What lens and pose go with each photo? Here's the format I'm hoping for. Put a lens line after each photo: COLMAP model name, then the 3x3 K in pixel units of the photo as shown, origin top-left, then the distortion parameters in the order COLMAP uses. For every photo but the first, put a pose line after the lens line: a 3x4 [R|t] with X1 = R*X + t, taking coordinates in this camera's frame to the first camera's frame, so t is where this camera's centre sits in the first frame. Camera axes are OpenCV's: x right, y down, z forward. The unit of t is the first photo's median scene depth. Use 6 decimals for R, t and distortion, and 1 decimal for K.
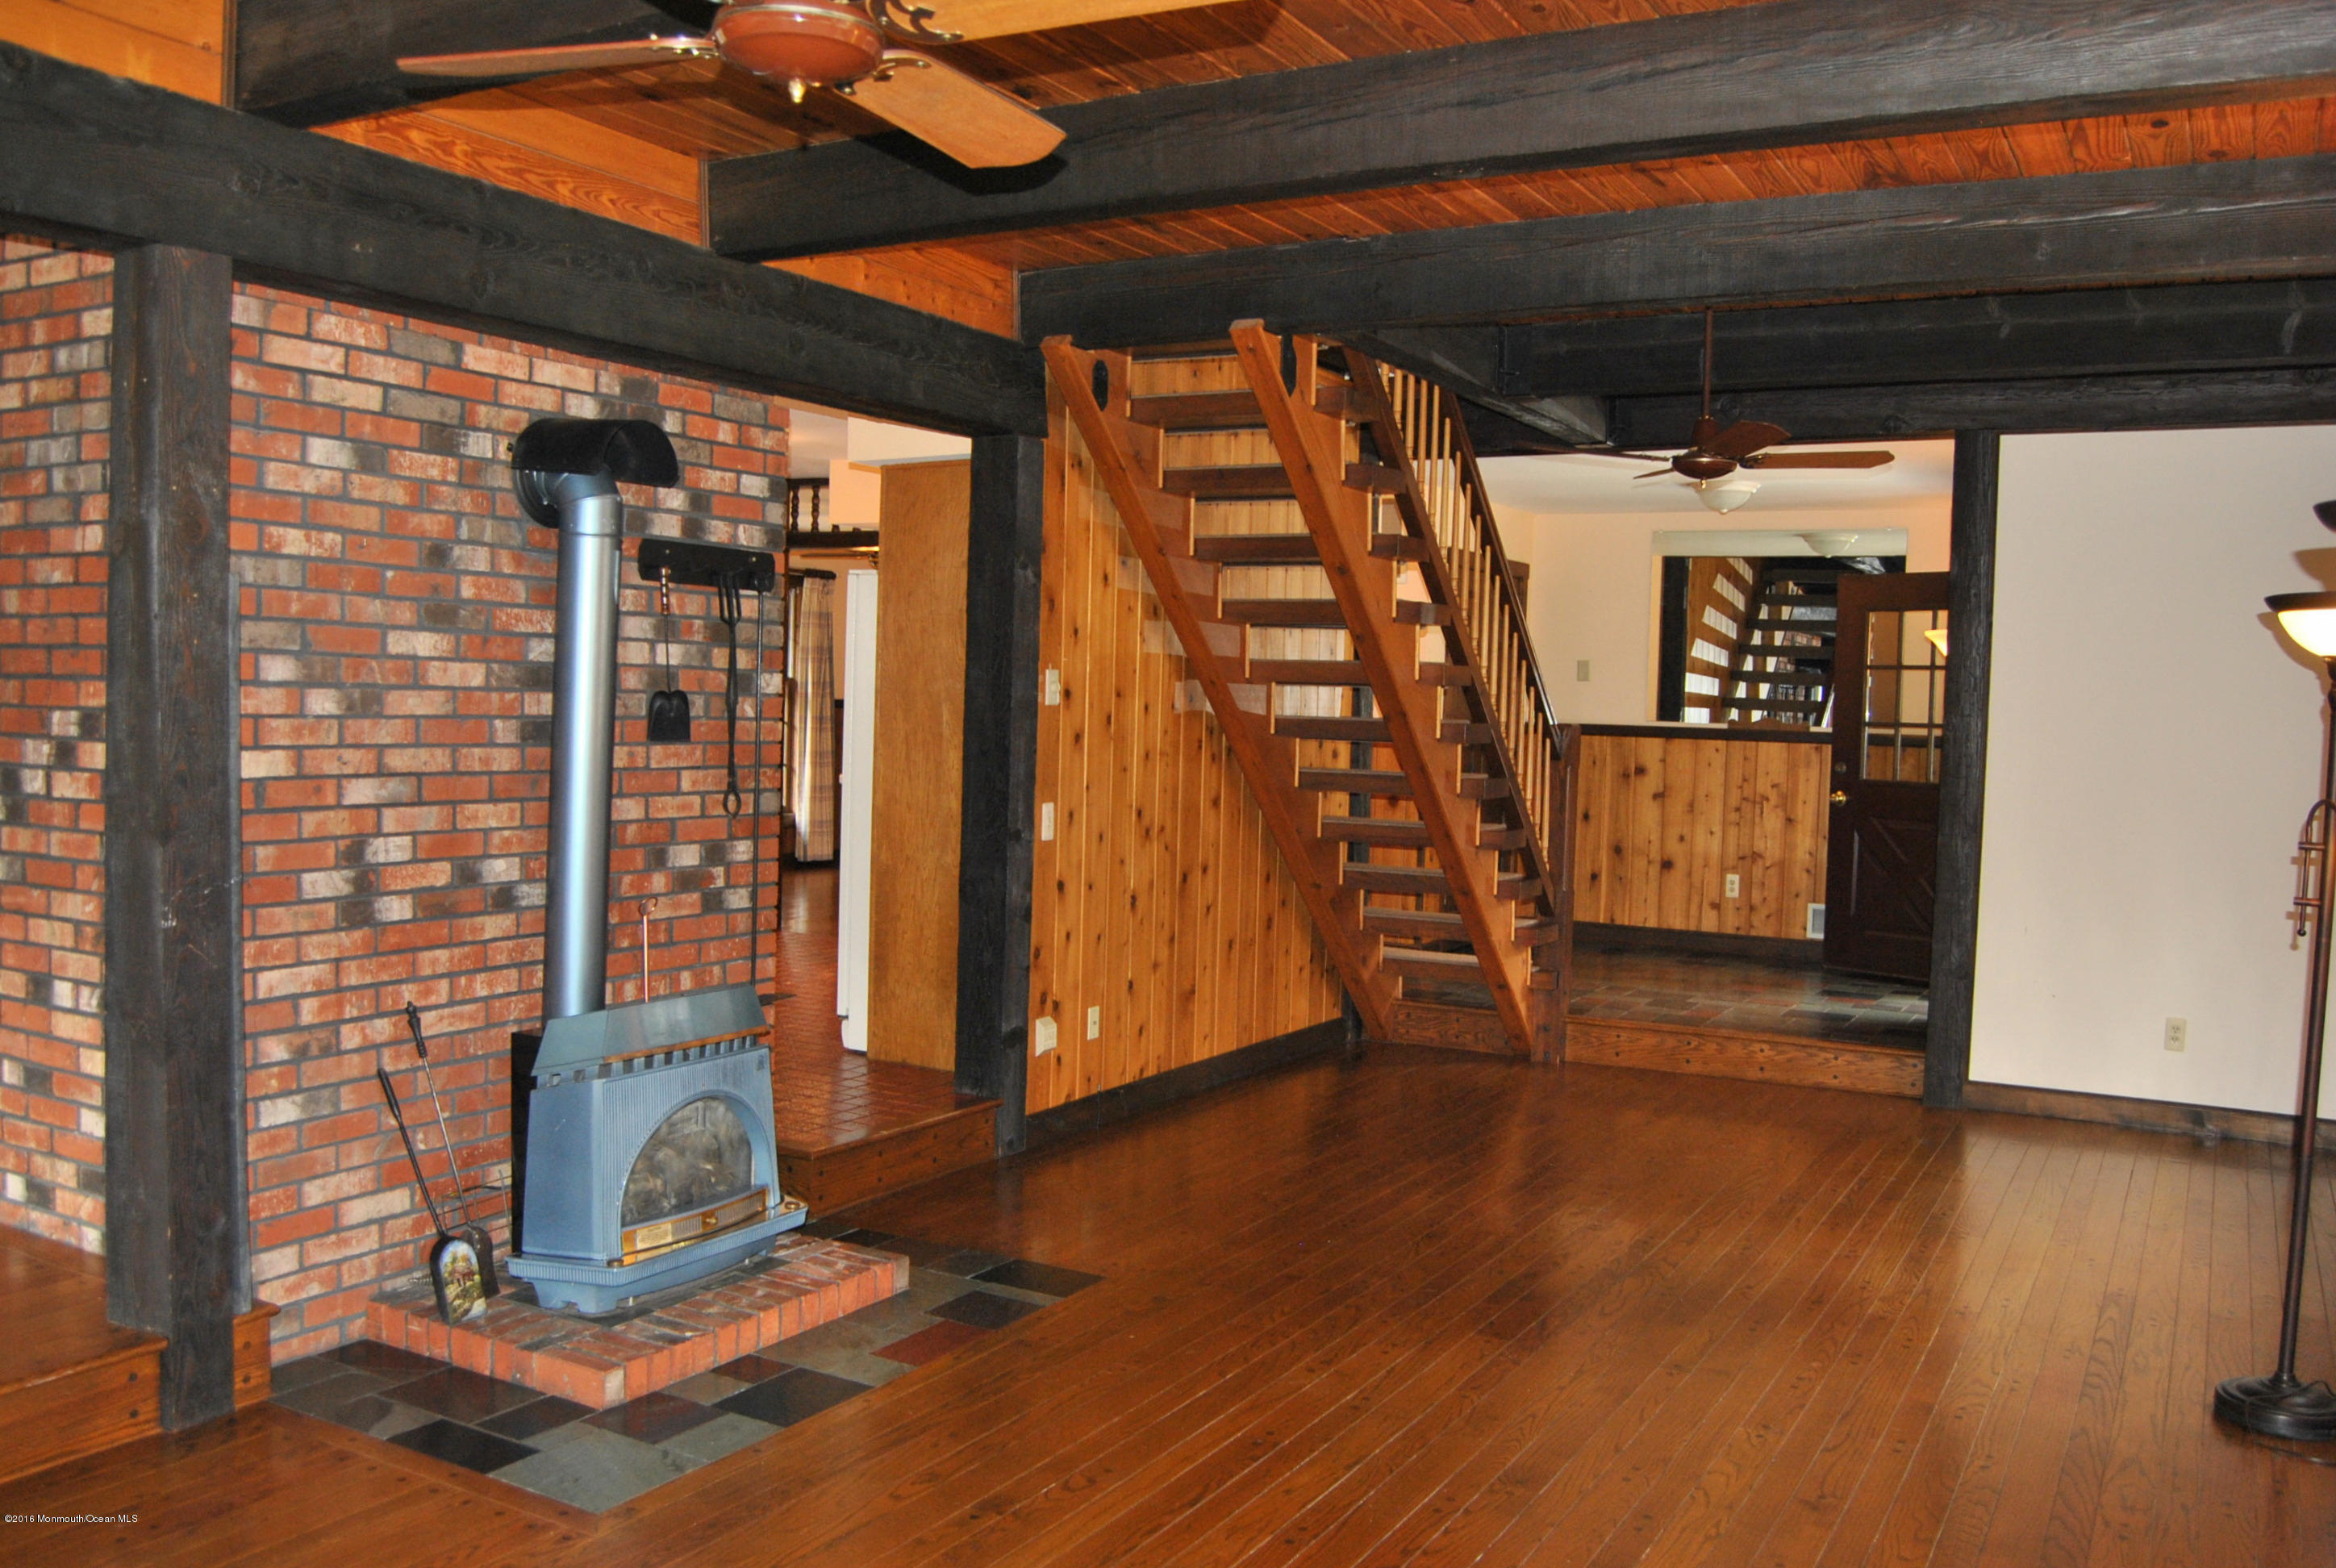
lens RADIAL K [[1863.3, 0, 1206.3], [0, 1863.3, 790.2], [0, 0, 1]] dist [-0.078109, 0.010746]
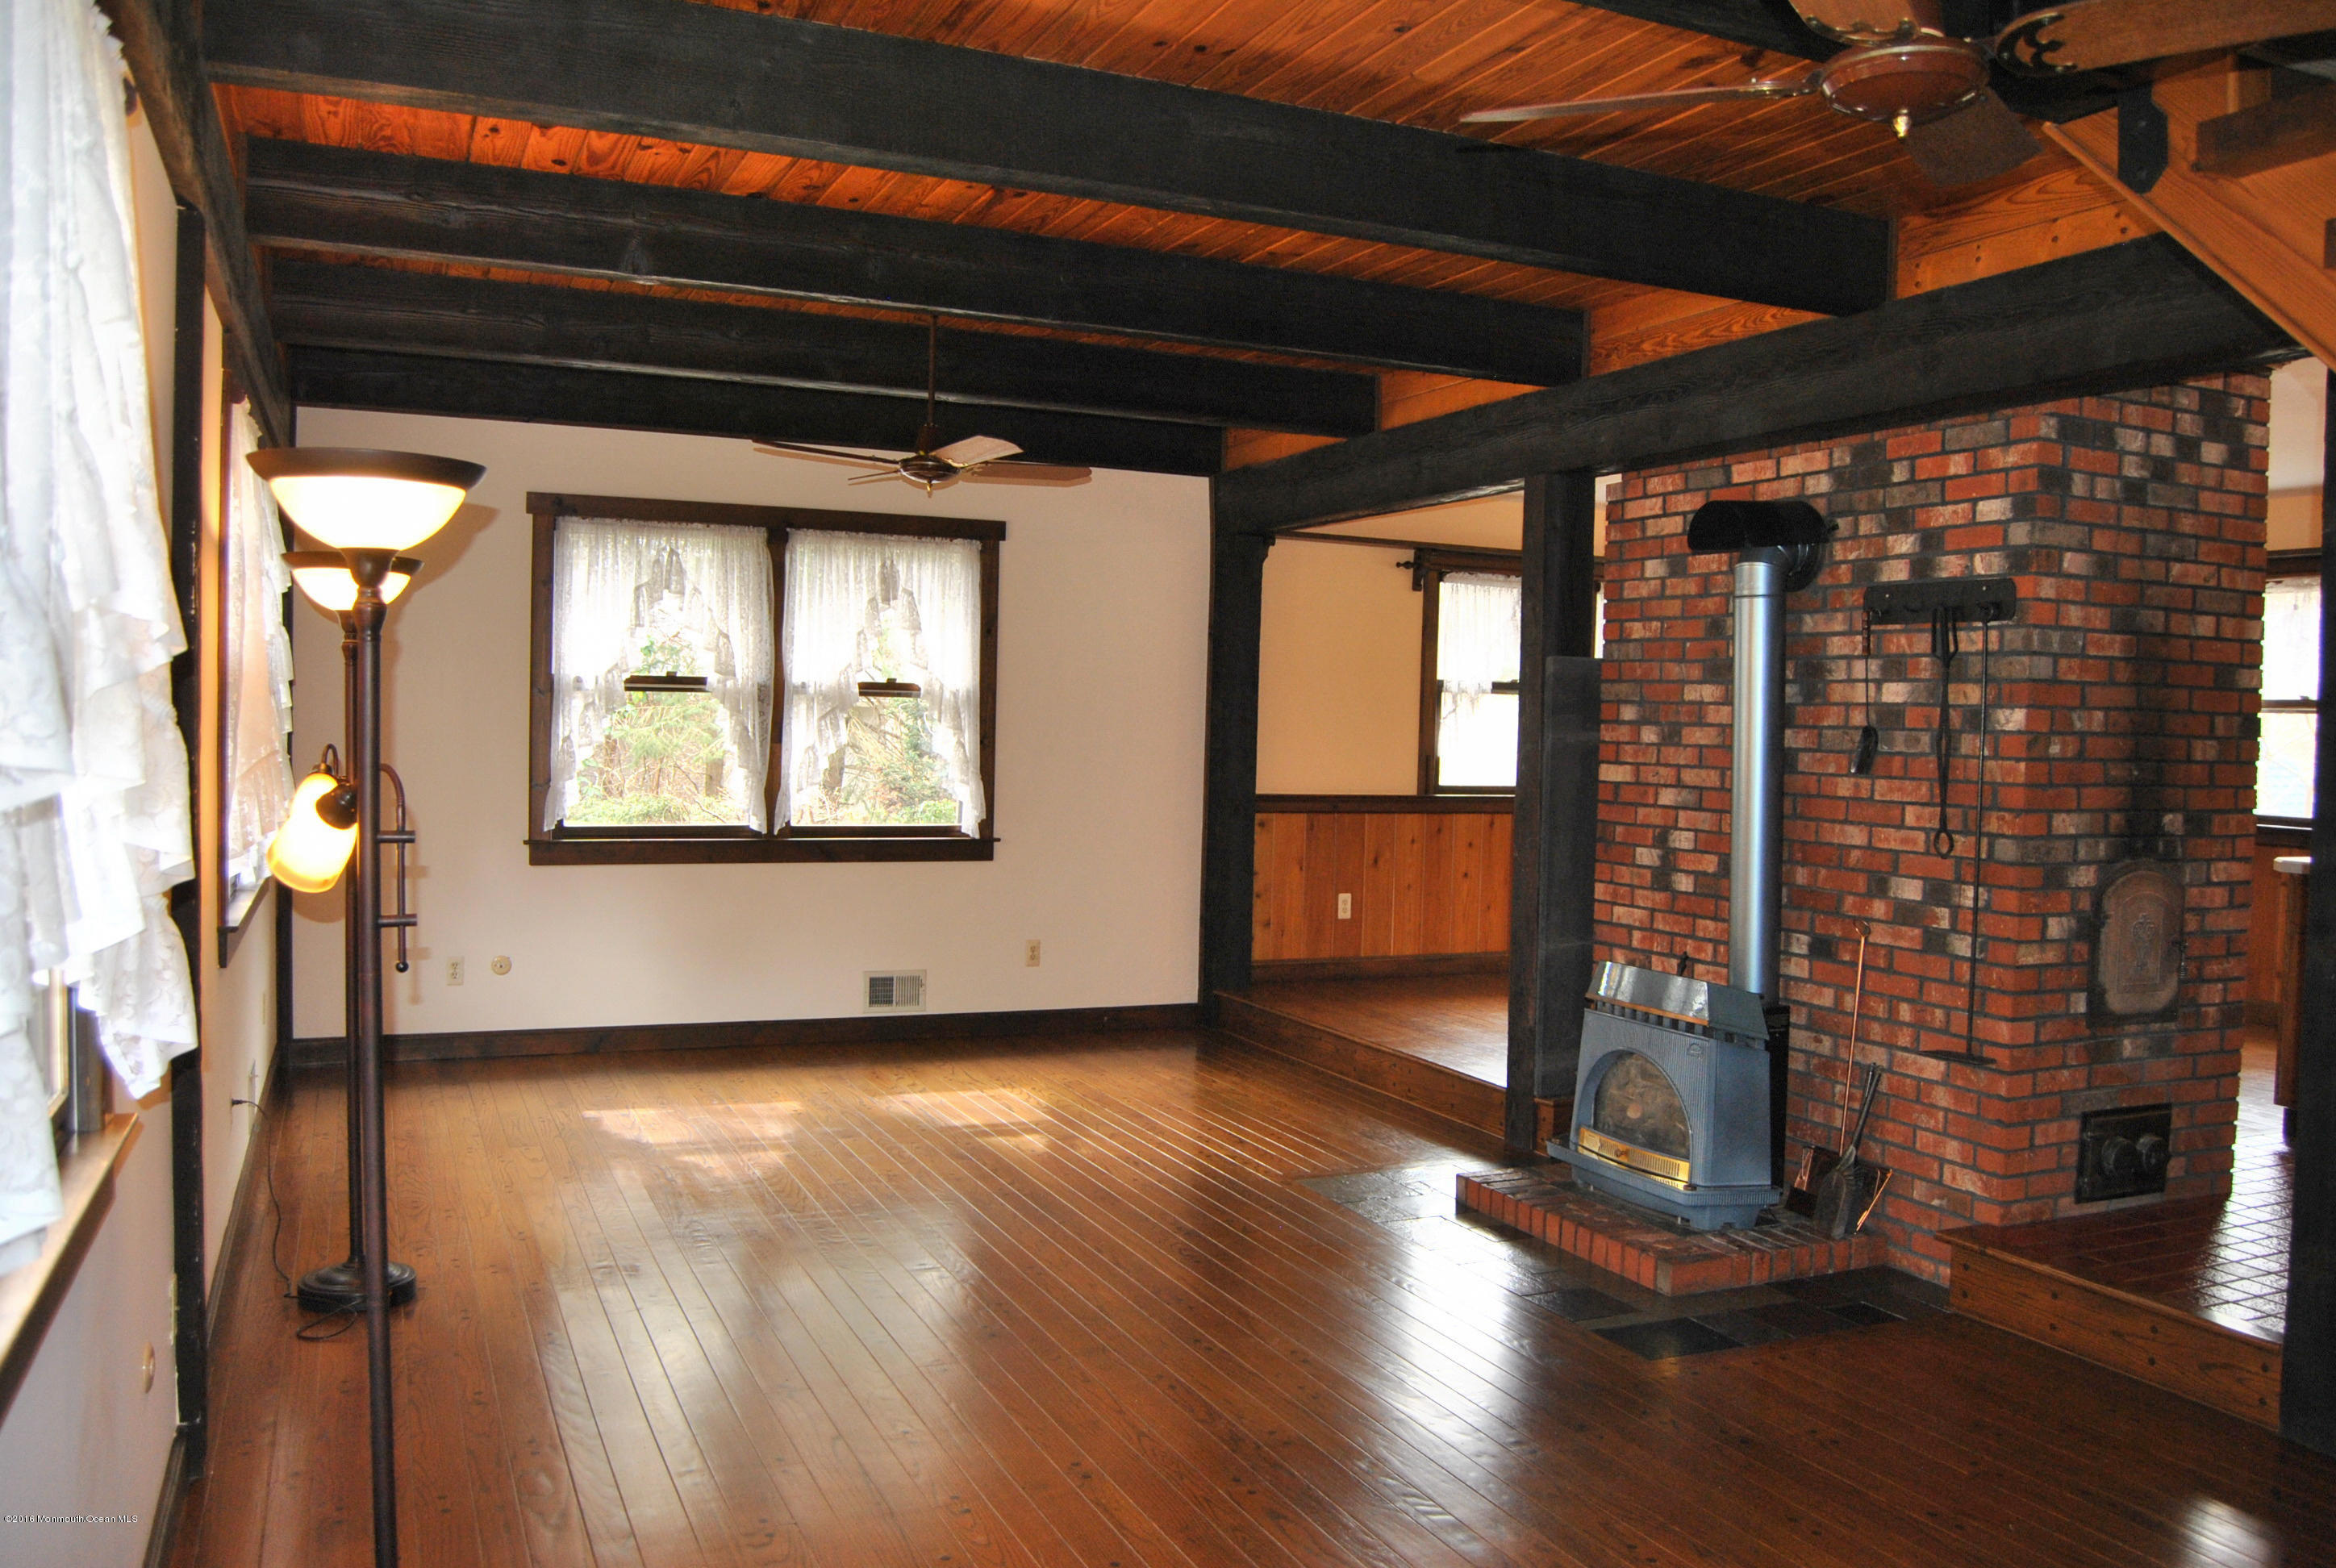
lens RADIAL K [[1806.3, 0, 1170.3], [0, 1806.3, 796.5], [0, 0, 1]] dist [-0.074991, 0.004473]
pose [[-0.586683, -0.006673, -0.809789, 0.888525], [-0.080953, 0.995441, 0.050446, -0.037945], [0.805760, 0.095151, -0.584548, 1.465084]]
